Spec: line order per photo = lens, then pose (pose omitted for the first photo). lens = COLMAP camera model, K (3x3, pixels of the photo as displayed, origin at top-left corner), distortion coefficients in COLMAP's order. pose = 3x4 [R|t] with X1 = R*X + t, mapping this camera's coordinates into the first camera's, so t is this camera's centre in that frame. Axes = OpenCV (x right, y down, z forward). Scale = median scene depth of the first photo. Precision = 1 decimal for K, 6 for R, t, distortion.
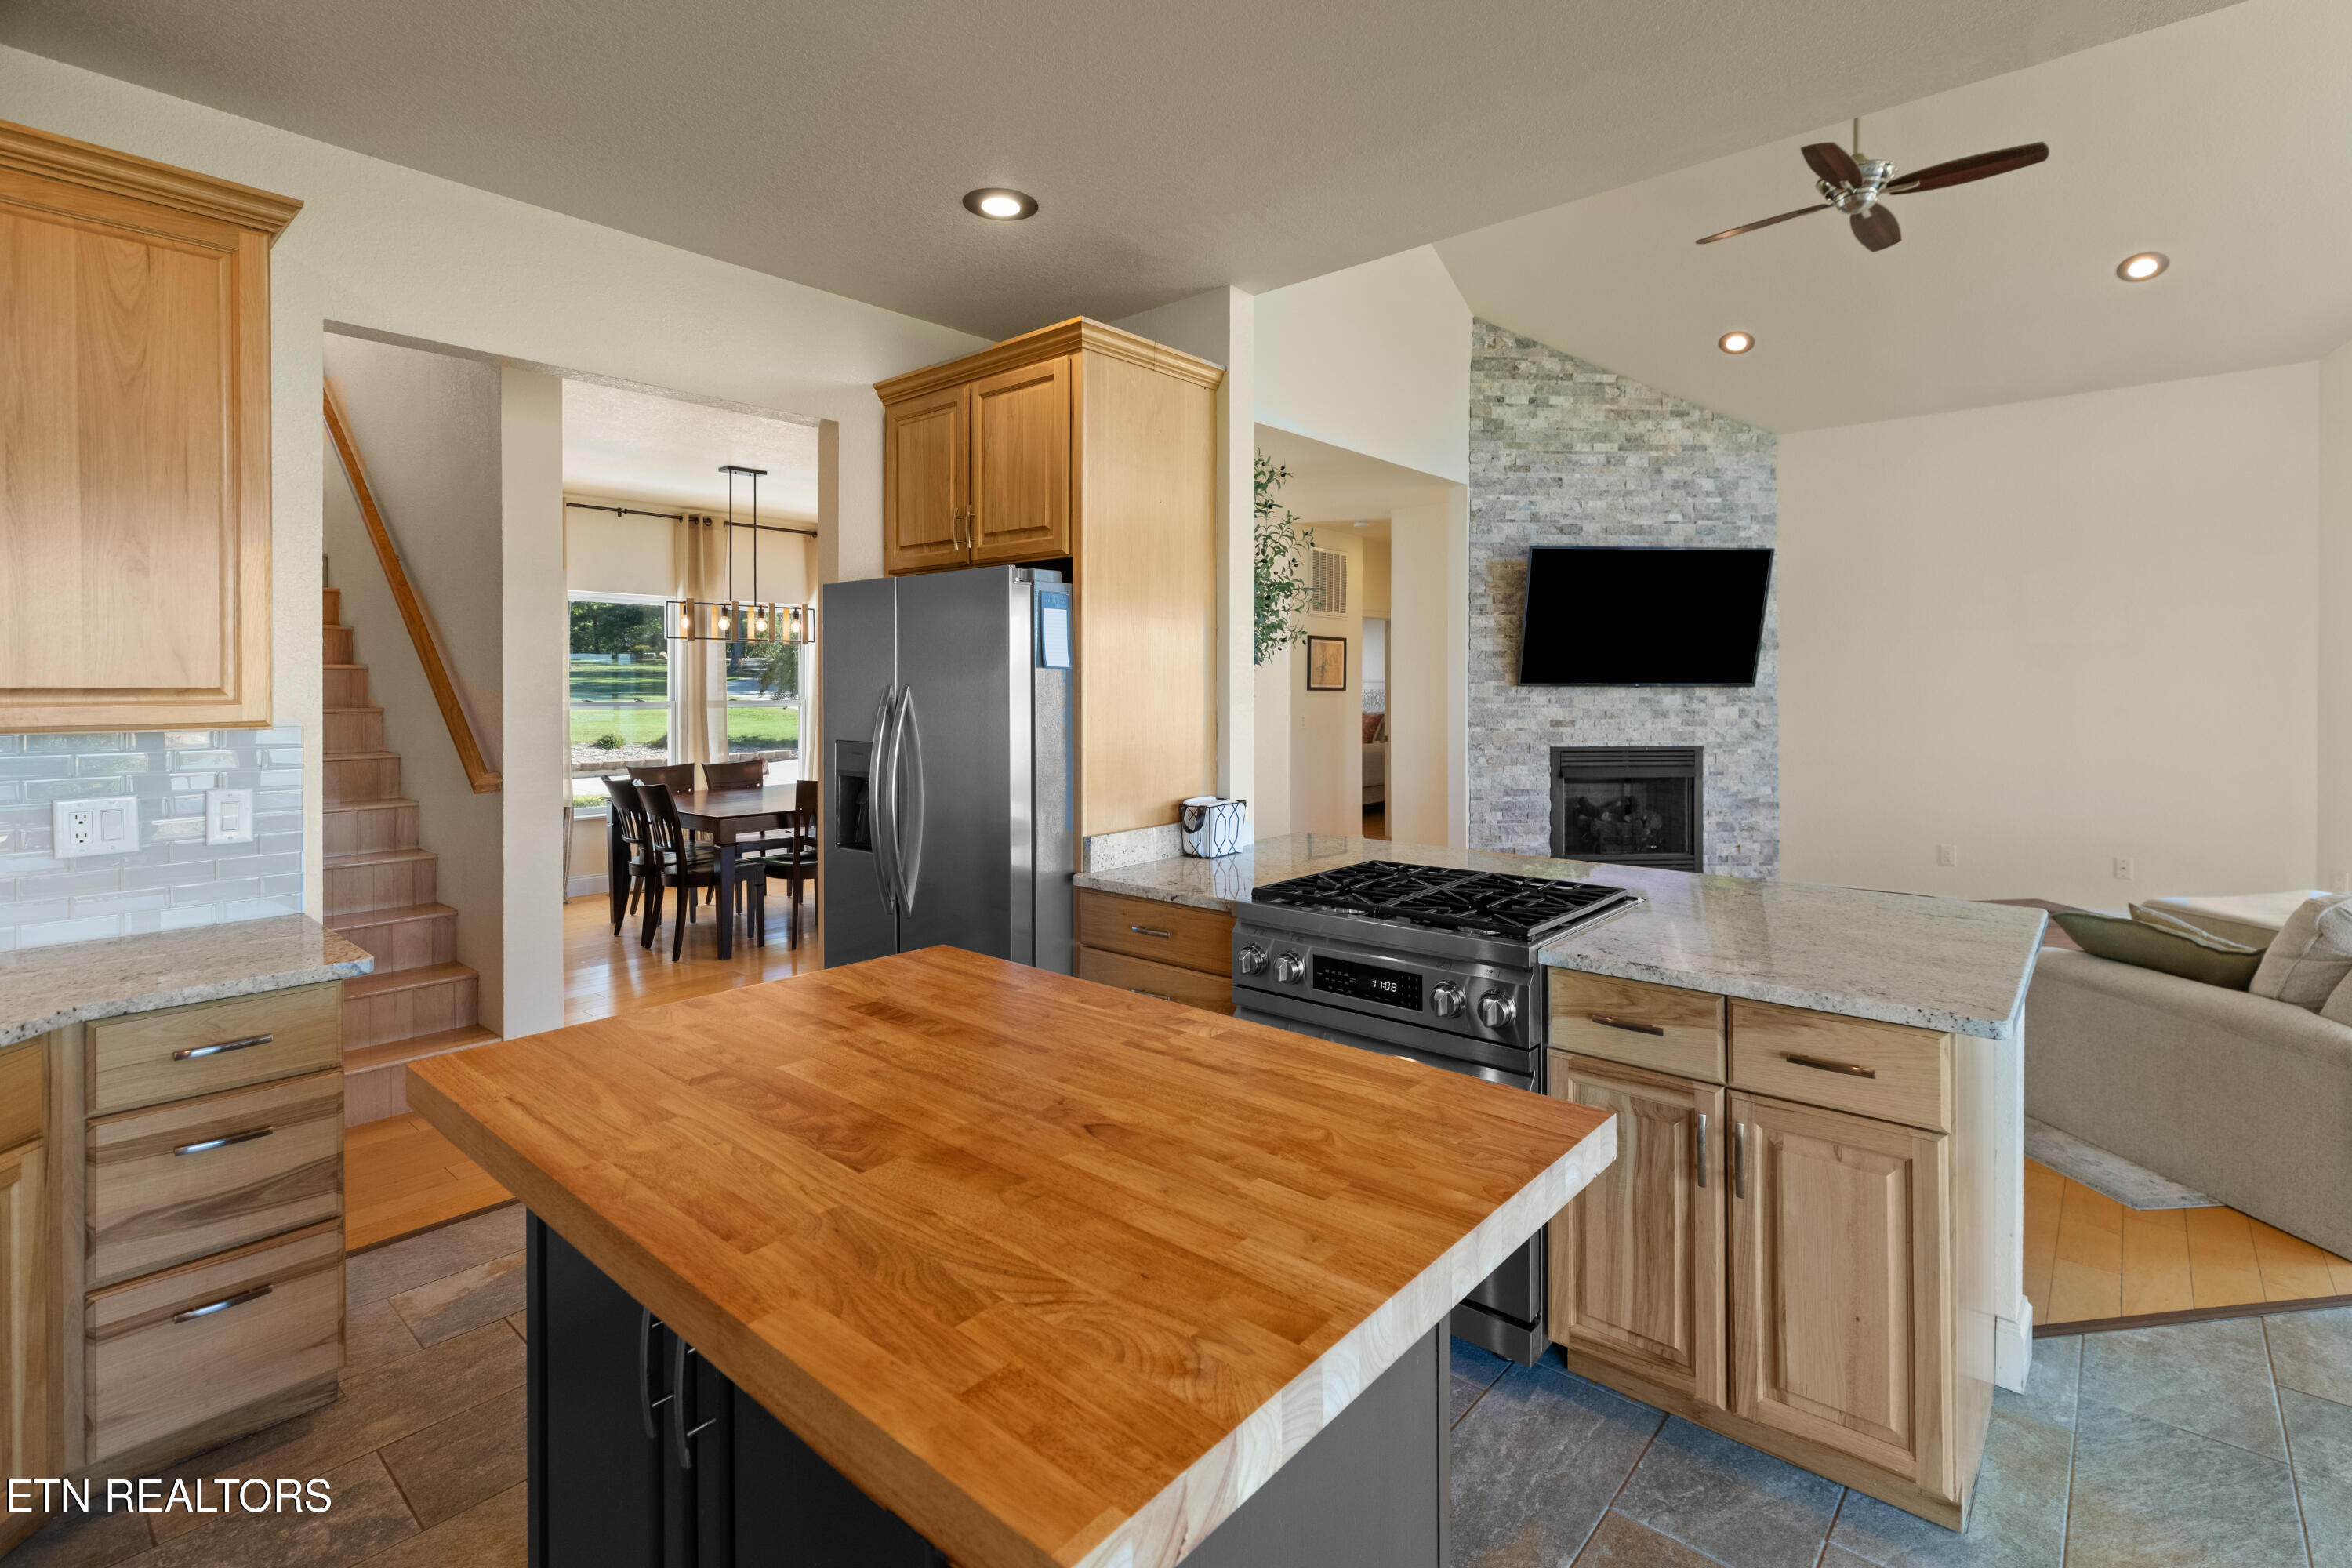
lens RADIAL K [[1059.3, 0, 1200.7], [0, 1059.3, 694.0], [0, 0, 1]] dist [0.004890, -0.000287]
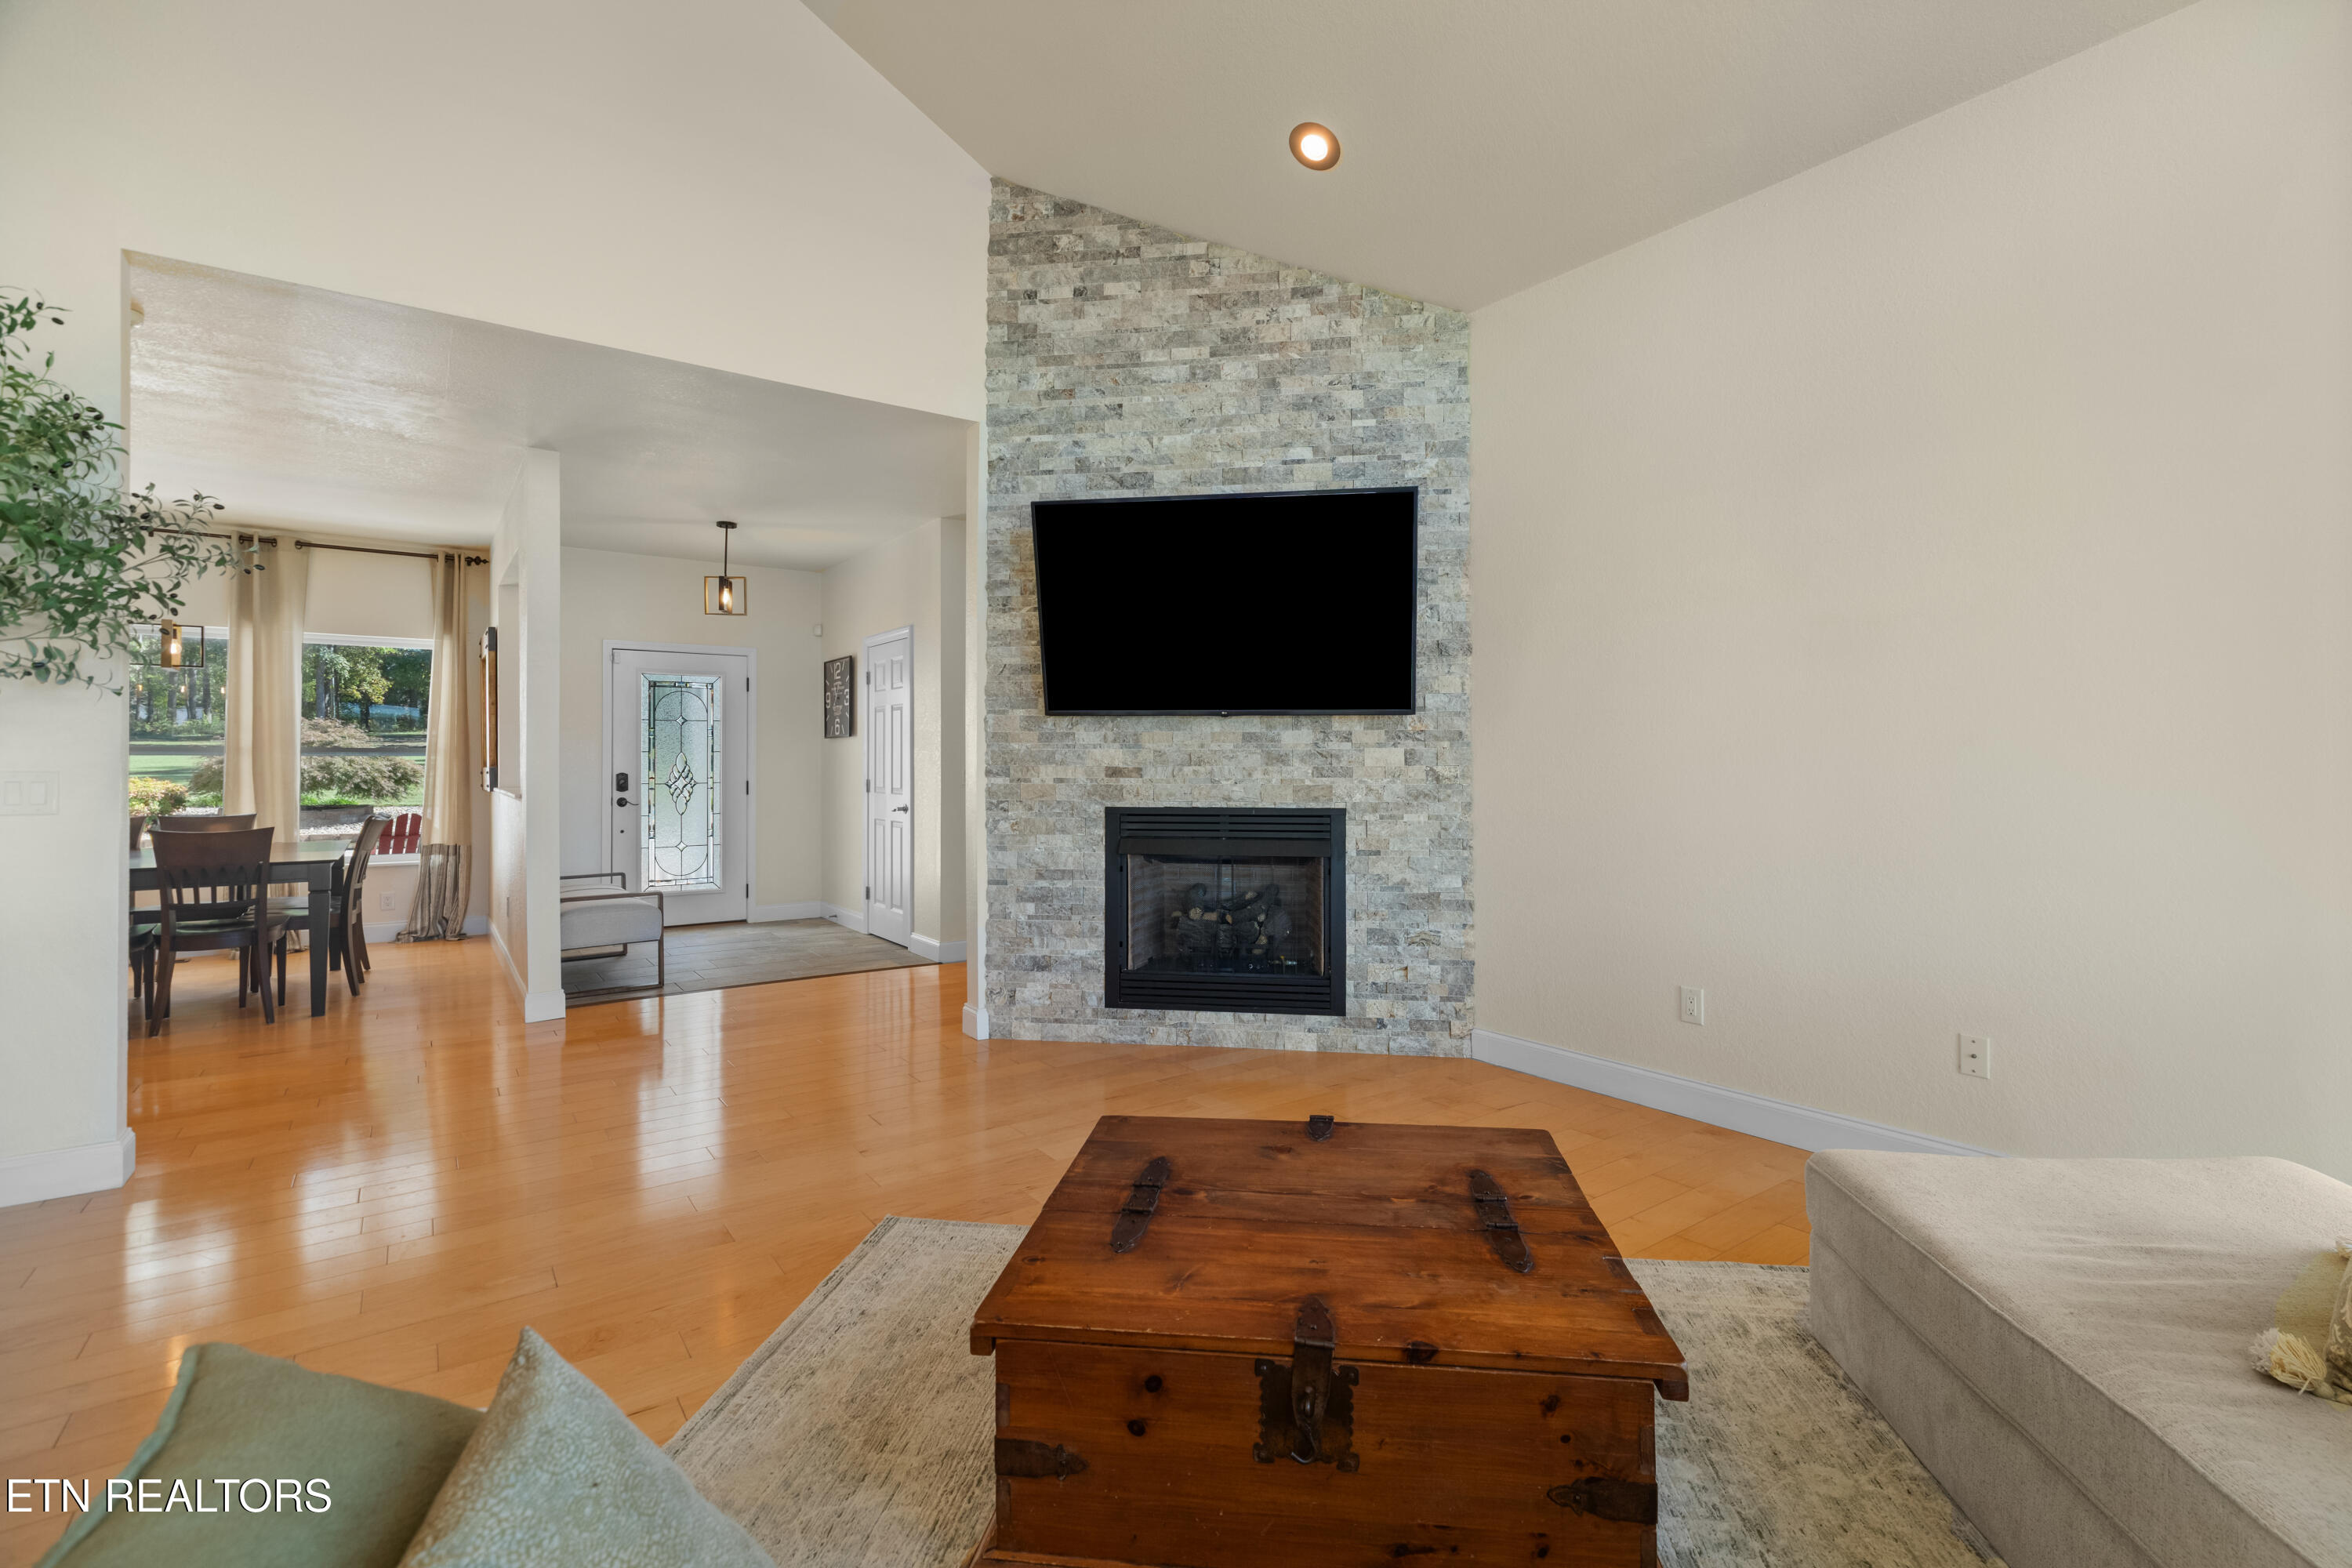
lens RADIAL K [[1059.3, 0, 1160.1], [0, 1059.3, 754.2], [0, 0, 1]] dist [0.004890, -0.000287]
pose [[0.974787, -0.000061, -0.223136, 0.510938], [-0.002094, 0.999953, -0.009422, 0.022636], [0.223126, 0.009652, 0.974742, 0.356688]]
